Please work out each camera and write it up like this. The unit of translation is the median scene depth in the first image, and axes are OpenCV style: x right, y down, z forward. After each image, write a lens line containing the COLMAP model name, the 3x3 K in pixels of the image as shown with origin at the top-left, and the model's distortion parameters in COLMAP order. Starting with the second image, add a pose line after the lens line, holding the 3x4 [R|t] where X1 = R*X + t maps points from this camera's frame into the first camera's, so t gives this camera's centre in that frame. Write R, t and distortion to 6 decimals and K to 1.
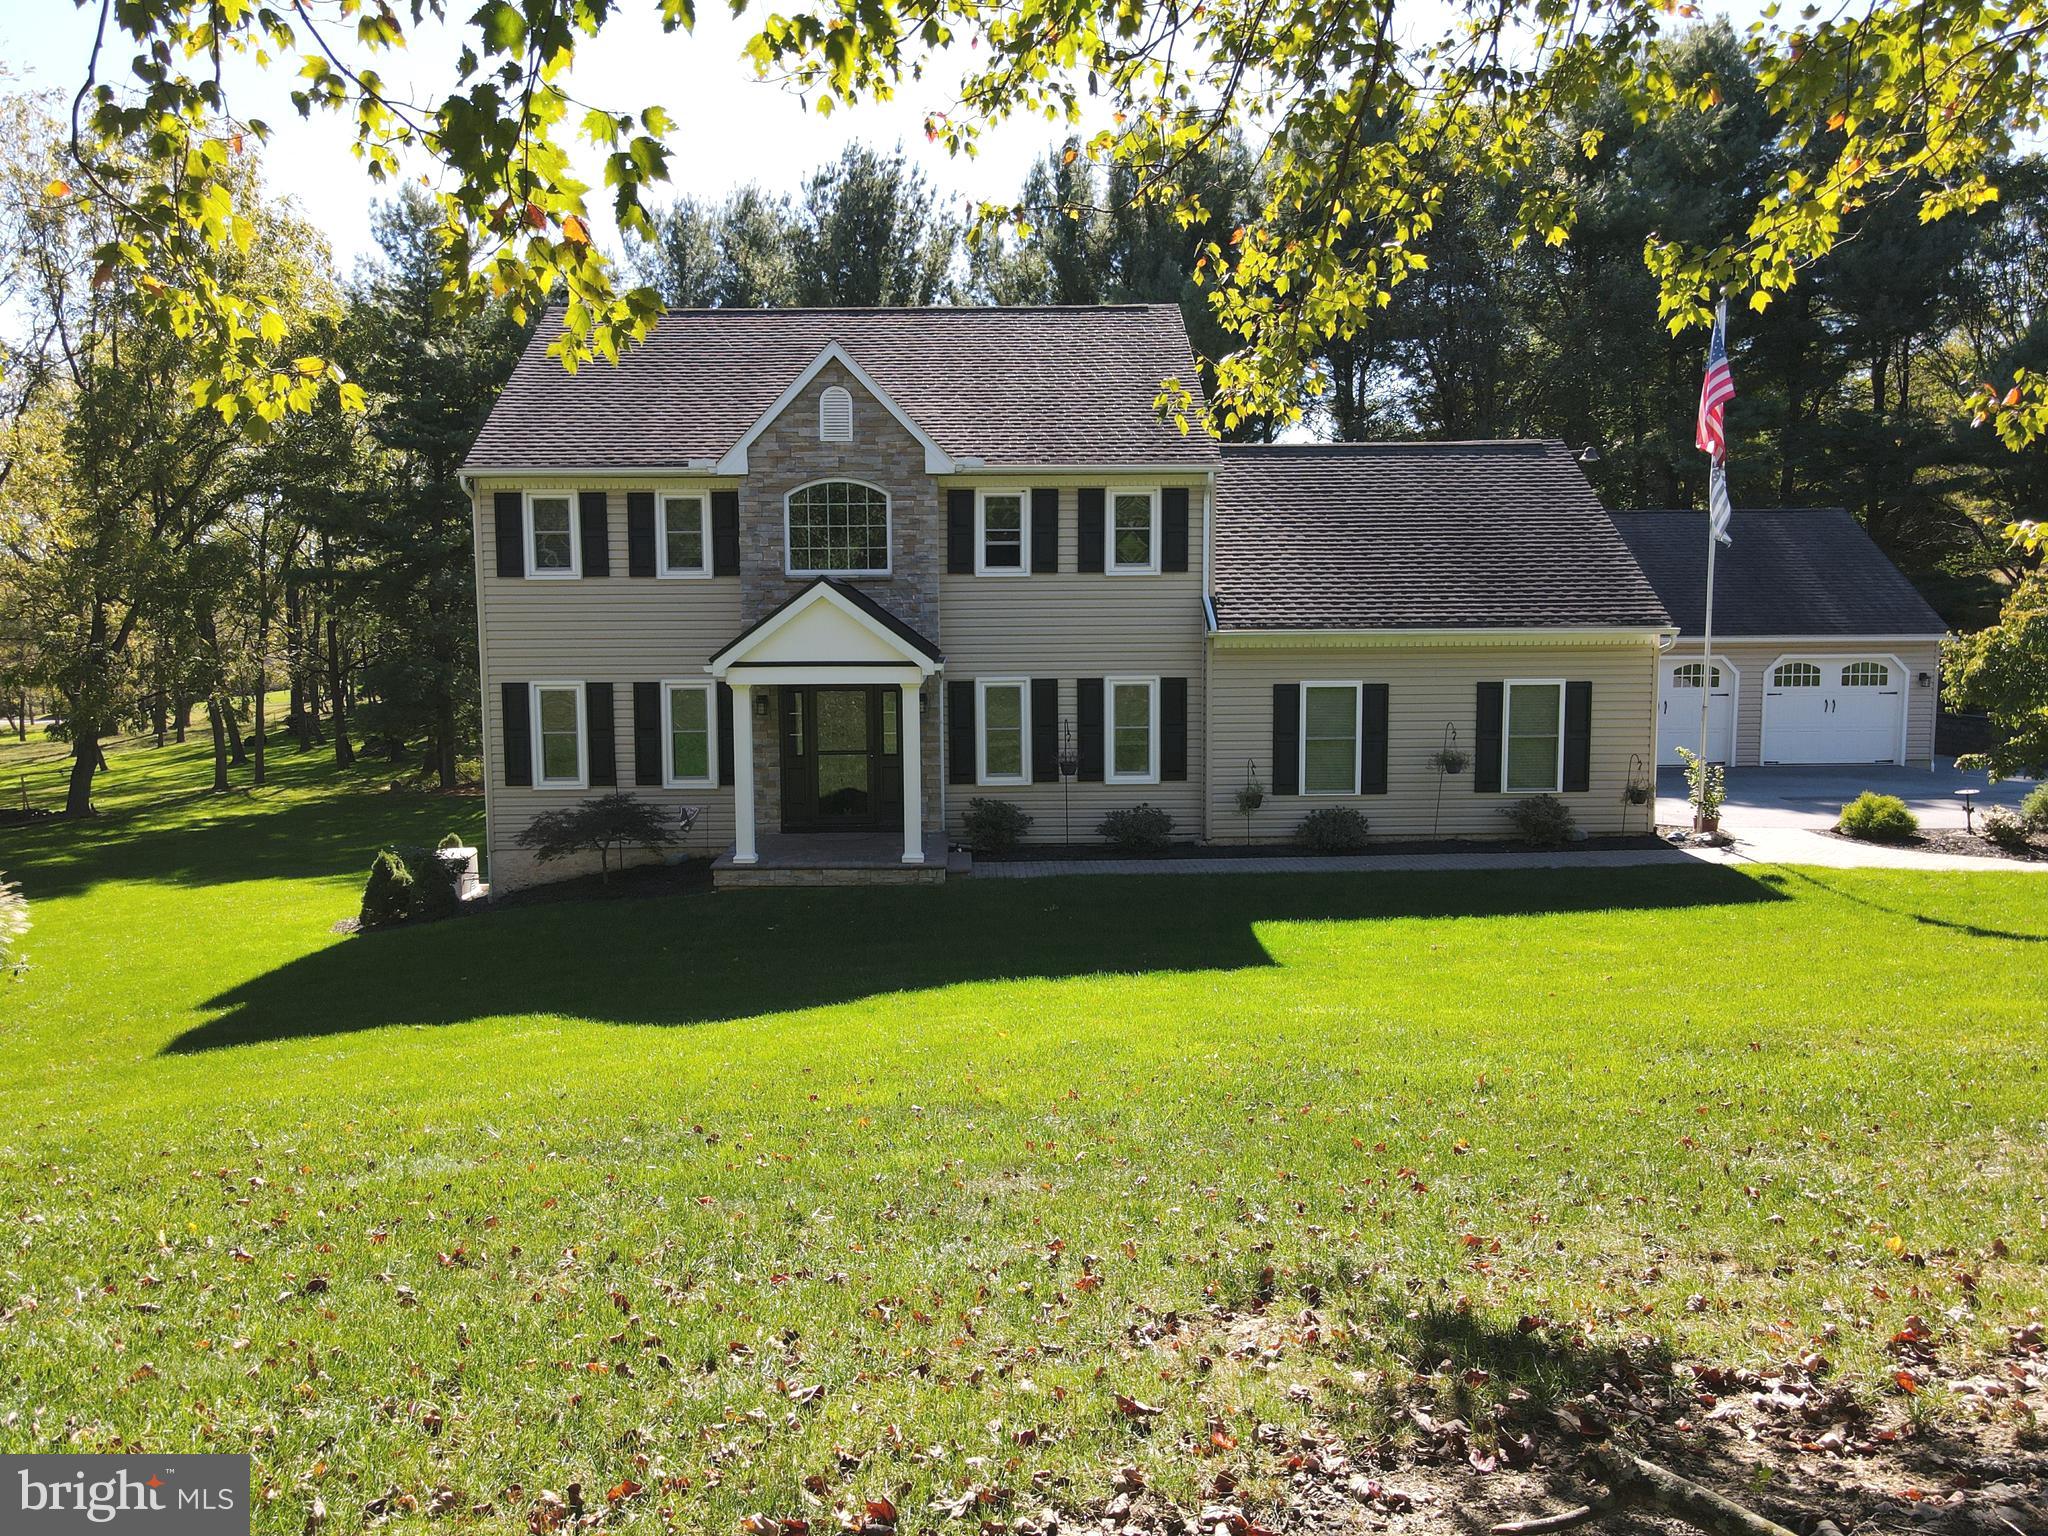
lens RADIAL K [[1456.7, 0, 1016.4], [0, 1456.7, 771.3], [0, 0, 1]] dist [-0.009843, -0.005880]
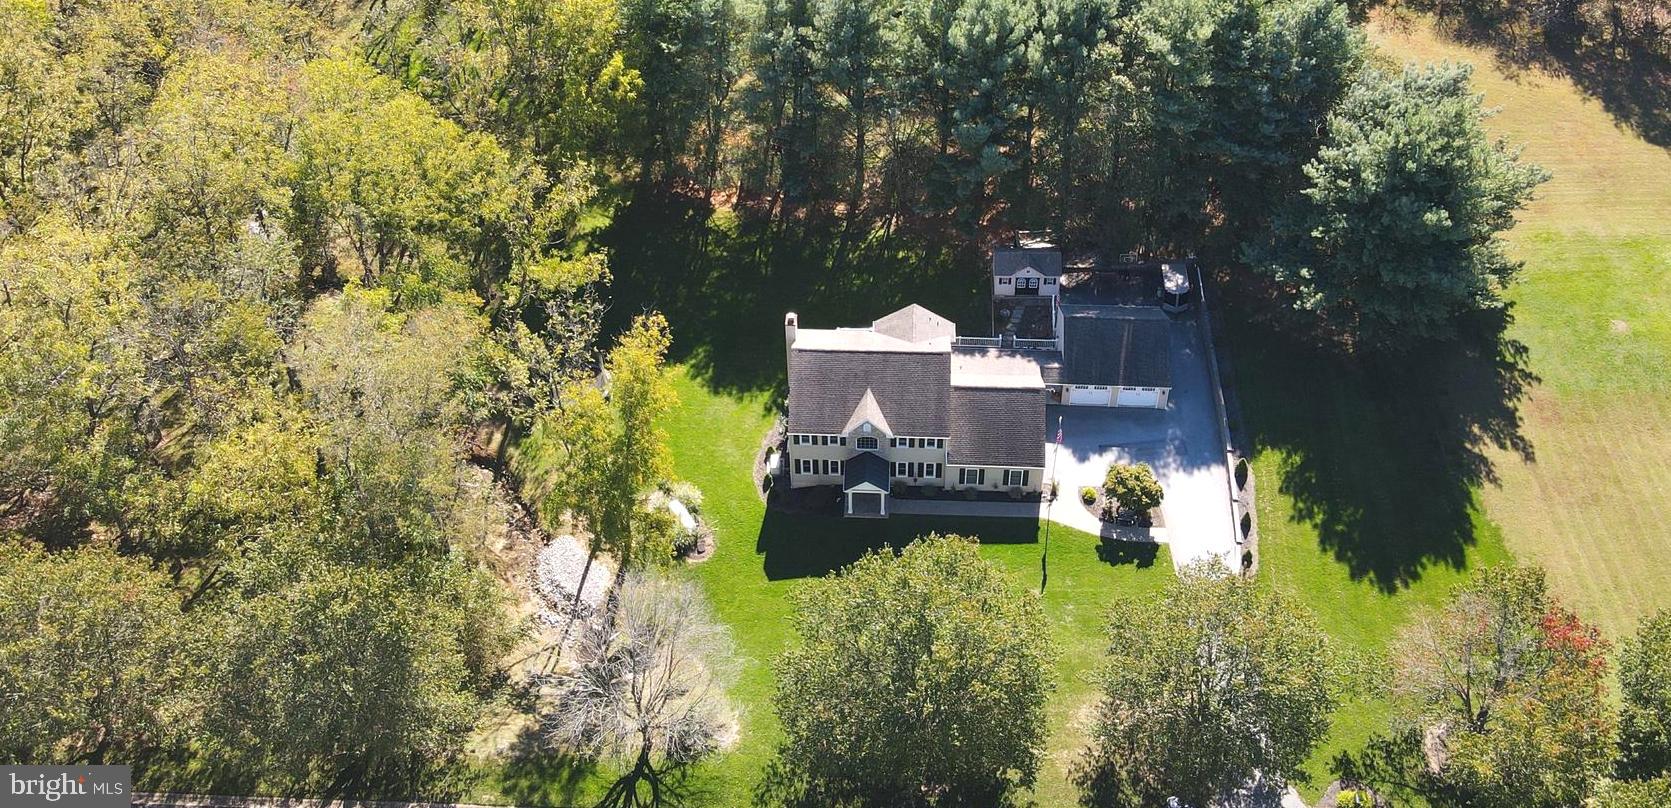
lens RADIAL K [[1361.6, 0, 841.1], [0, 1361.6, 400.0], [0, 0, 1]] dist [-0.071029, 0.000572]
pose [[0.996920, 0.049154, -0.061108, 0.052365], [0.004572, 0.741447, 0.670996, -3.122418], [0.078290, -0.669209, 0.738939, -2.083878]]
